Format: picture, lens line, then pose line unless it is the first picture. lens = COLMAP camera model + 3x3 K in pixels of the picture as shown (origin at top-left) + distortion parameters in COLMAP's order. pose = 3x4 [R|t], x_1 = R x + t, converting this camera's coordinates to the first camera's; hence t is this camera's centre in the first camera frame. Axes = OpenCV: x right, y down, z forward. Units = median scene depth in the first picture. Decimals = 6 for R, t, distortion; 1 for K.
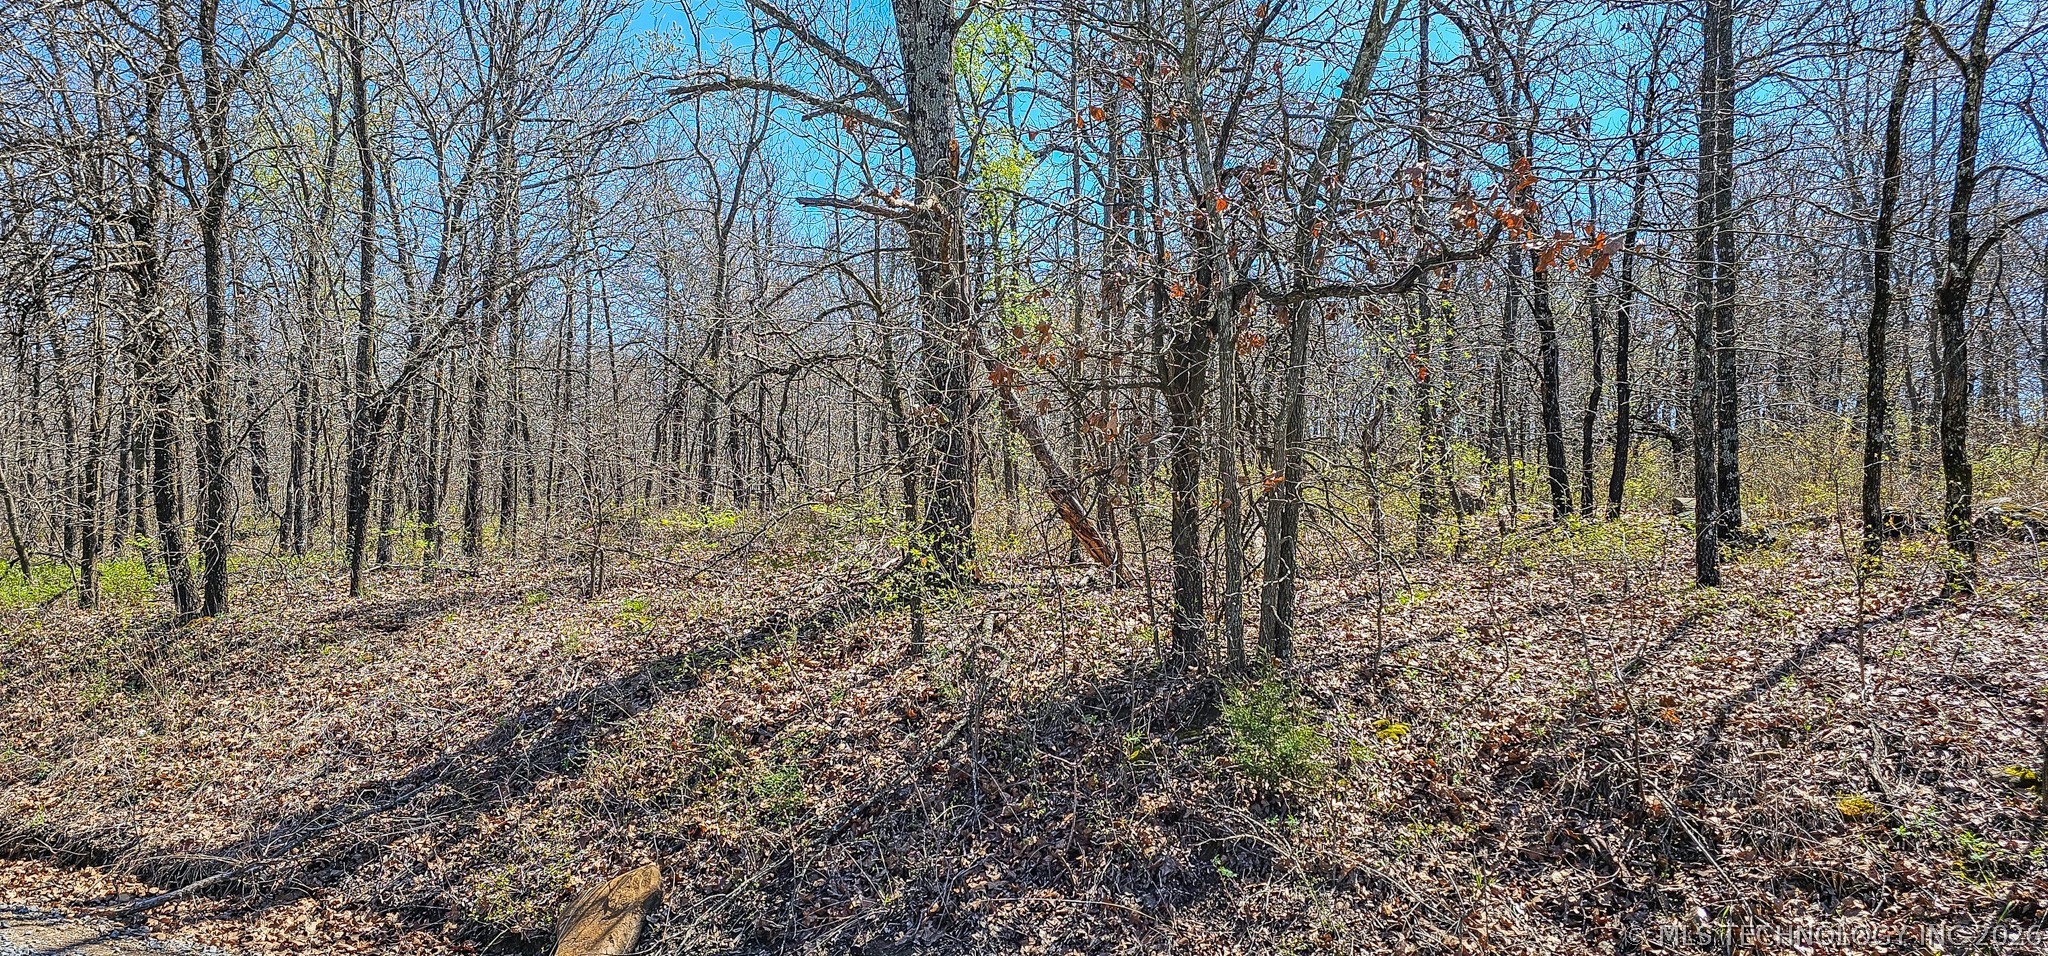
lens RADIAL K [[1364.2, 0, 1014.8], [0, 1364.2, 496.1], [0, 0, 1]] dist [0.073935, -0.064615]
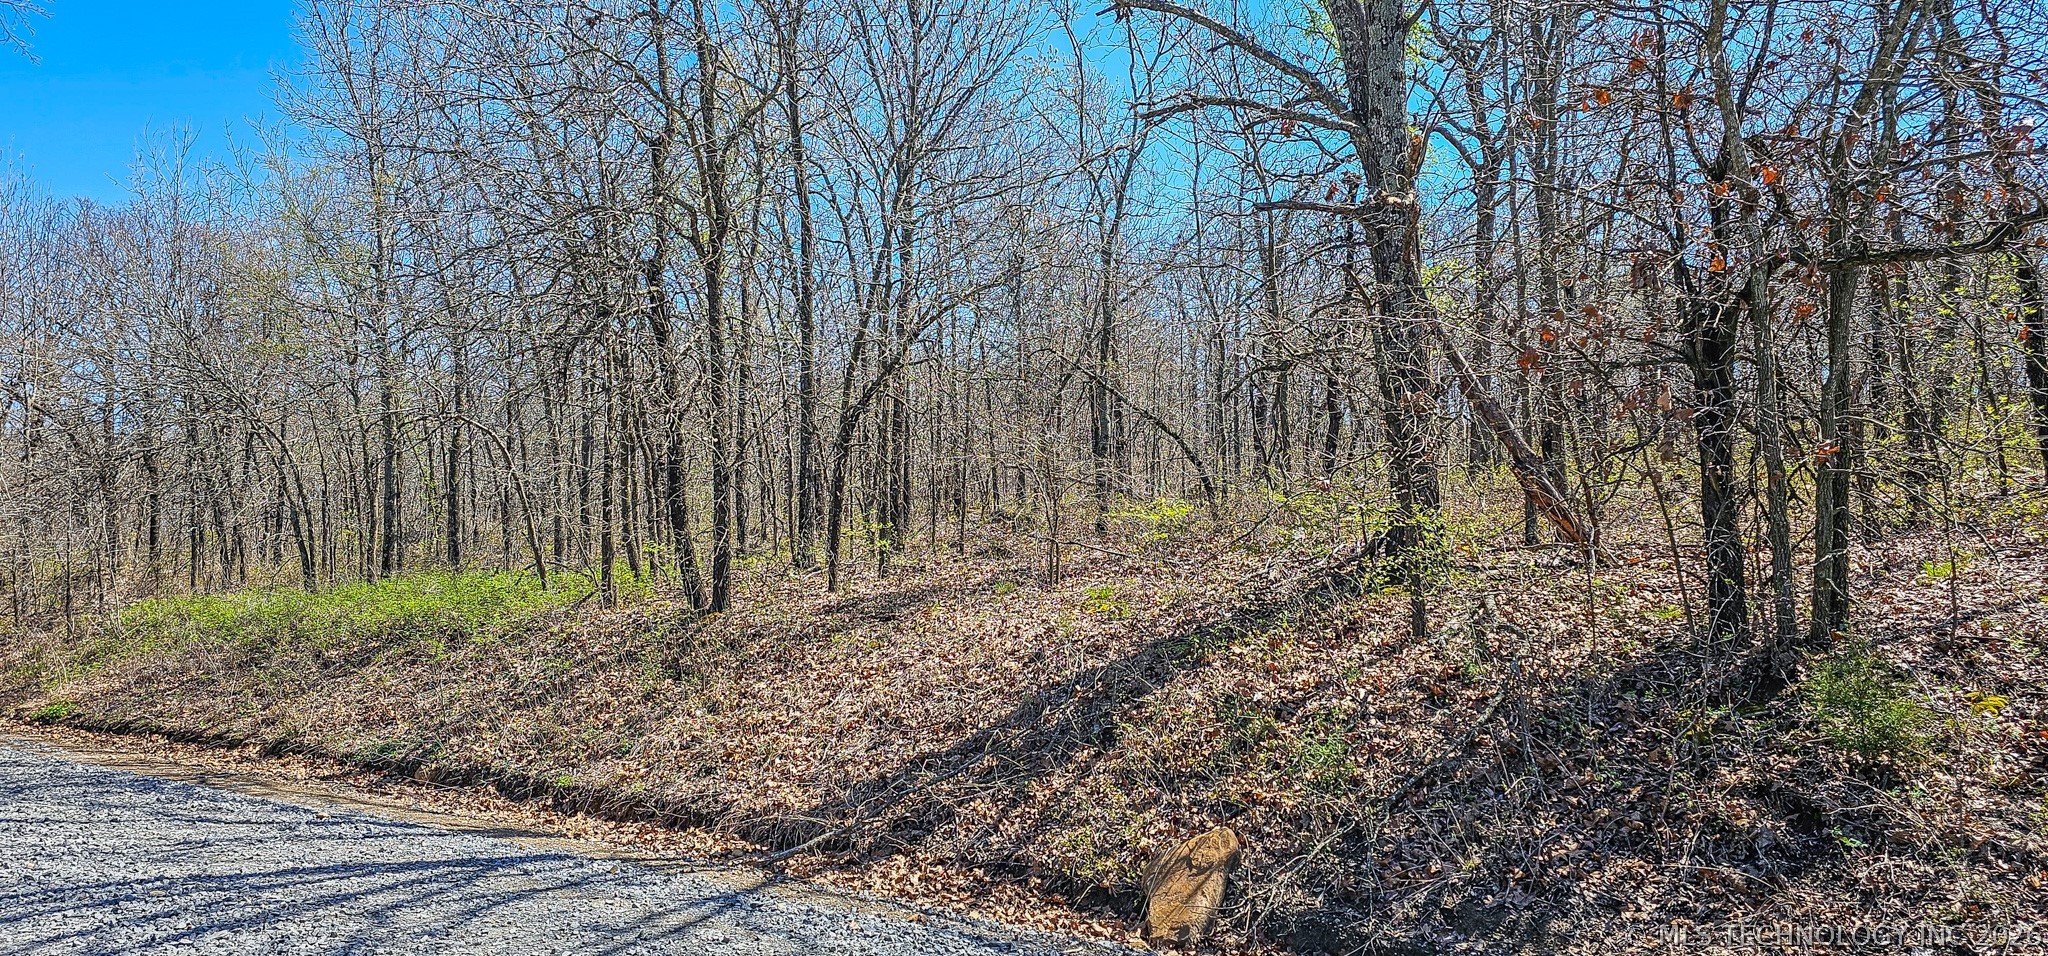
lens RADIAL K [[1364.2, 0, 1052.4], [0, 1364.2, 463.2], [0, 0, 1]] dist [0.073935, -0.064615]
pose [[0.980443, -0.039997, -0.192698, -0.152058], [0.036512, 0.999100, -0.021607, -0.001084], [0.193389, 0.014148, 0.981020, -0.079562]]
